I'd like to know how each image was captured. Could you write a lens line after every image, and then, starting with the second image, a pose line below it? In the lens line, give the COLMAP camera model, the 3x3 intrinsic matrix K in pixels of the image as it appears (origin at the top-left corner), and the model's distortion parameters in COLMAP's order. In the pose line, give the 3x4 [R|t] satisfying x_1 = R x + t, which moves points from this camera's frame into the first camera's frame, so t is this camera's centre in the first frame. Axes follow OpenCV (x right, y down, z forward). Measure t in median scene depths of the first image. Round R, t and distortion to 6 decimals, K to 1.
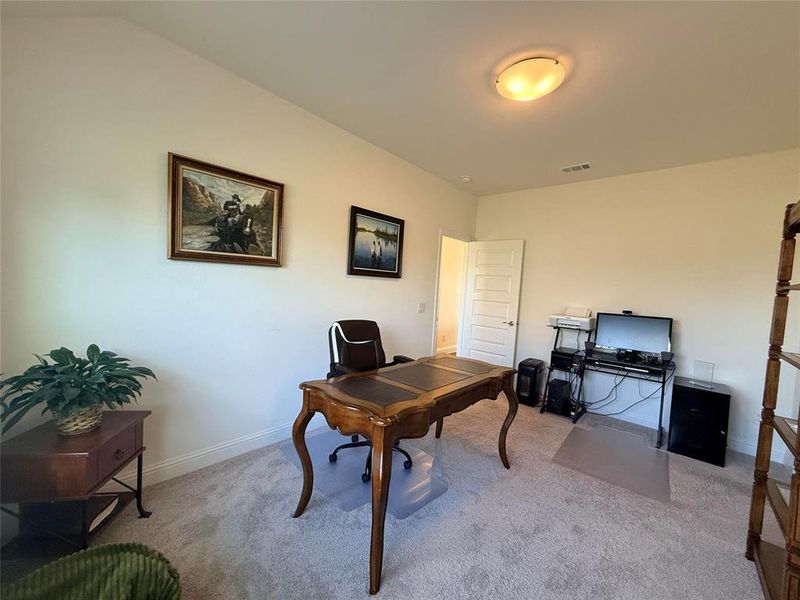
lens RADIAL K [[318.6, 0, 401.6], [0, 318.6, 298.2], [0, 0, 1]] dist [0.002285, 0.000377]
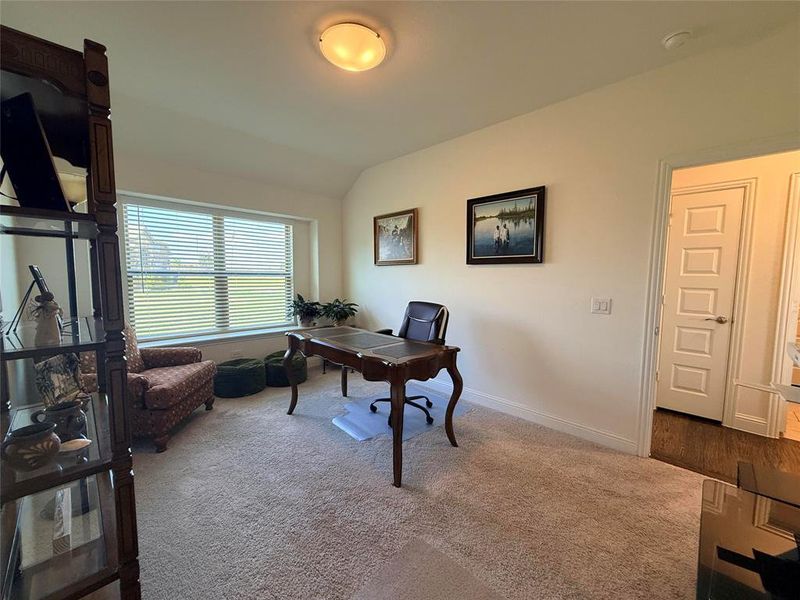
lens RADIAL K [[318.6, 0, 401.7], [0, 318.6, 301.4], [0, 0, 1]] dist [0.002285, 0.000377]
pose [[-0.044761, 0.024918, -0.998687, 0.850391], [-0.058079, 0.997933, 0.027503, 0.031114], [0.997308, 0.059234, -0.043222, 0.767445]]
